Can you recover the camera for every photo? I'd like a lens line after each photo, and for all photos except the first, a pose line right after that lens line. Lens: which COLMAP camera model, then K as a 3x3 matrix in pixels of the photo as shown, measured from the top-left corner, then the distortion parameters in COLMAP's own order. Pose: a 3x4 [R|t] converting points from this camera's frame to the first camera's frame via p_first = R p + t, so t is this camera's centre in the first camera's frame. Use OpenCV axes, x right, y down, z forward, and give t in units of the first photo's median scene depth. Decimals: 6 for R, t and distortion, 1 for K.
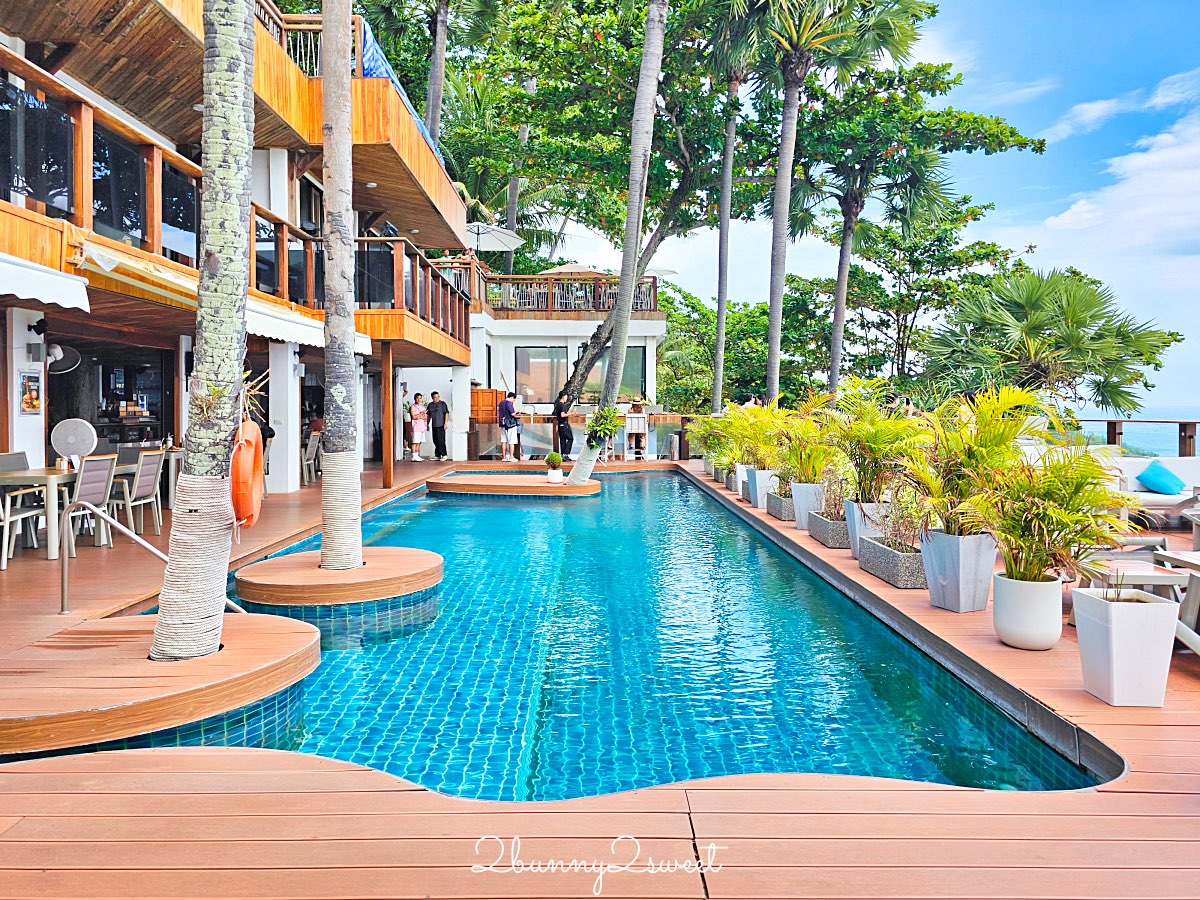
lens RADIAL K [[838.6, 0, 612.8], [0, 838.6, 450.0], [0, 0, 1]] dist [0.052149, -0.057387]
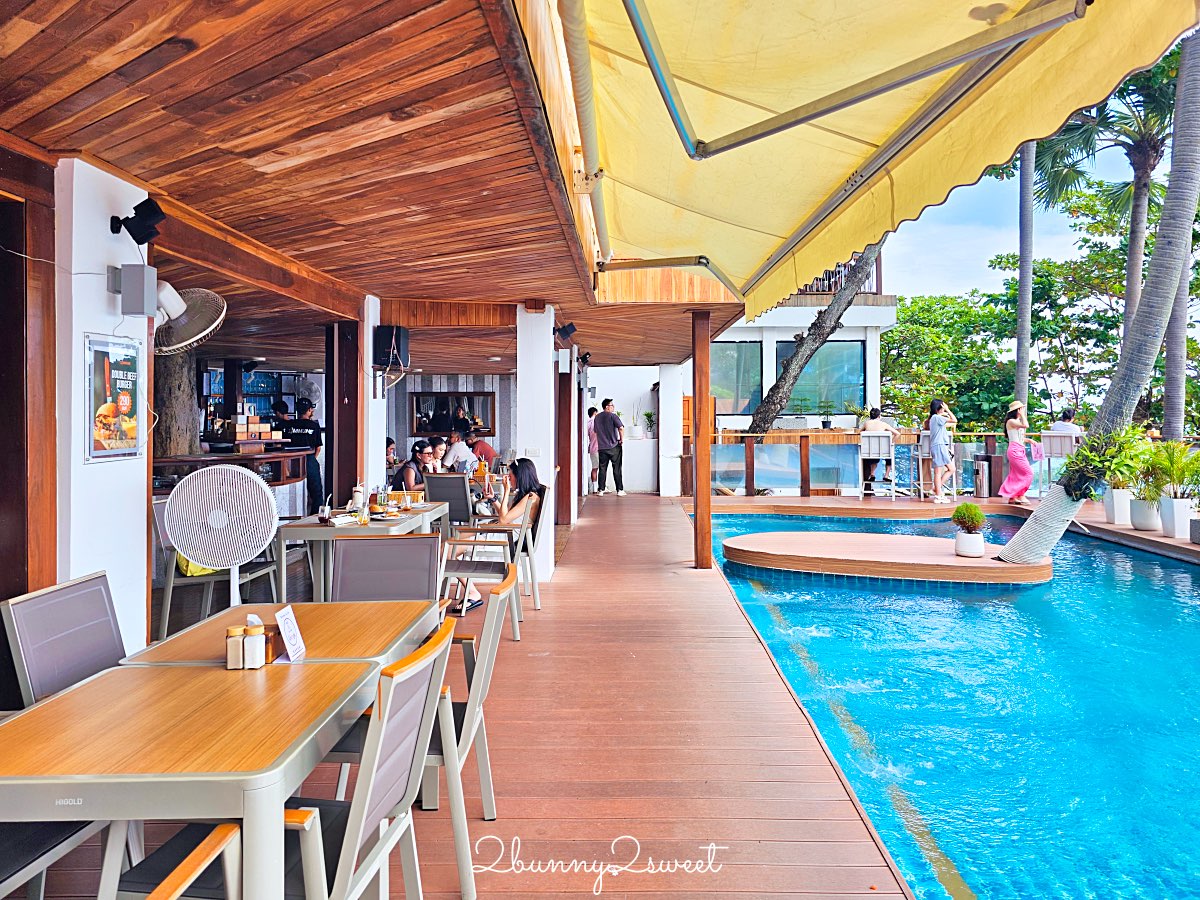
lens RADIAL K [[838.6, 0, 612.8], [0, 838.6, 450.0], [0, 0, 1]] dist [0.052149, -0.057387]
pose [[0.999548, 0.001281, -0.030026, -0.440728], [-0.001622, 0.999935, -0.011312, -0.039486], [0.030009, 0.011355, 0.999485, 0.611665]]
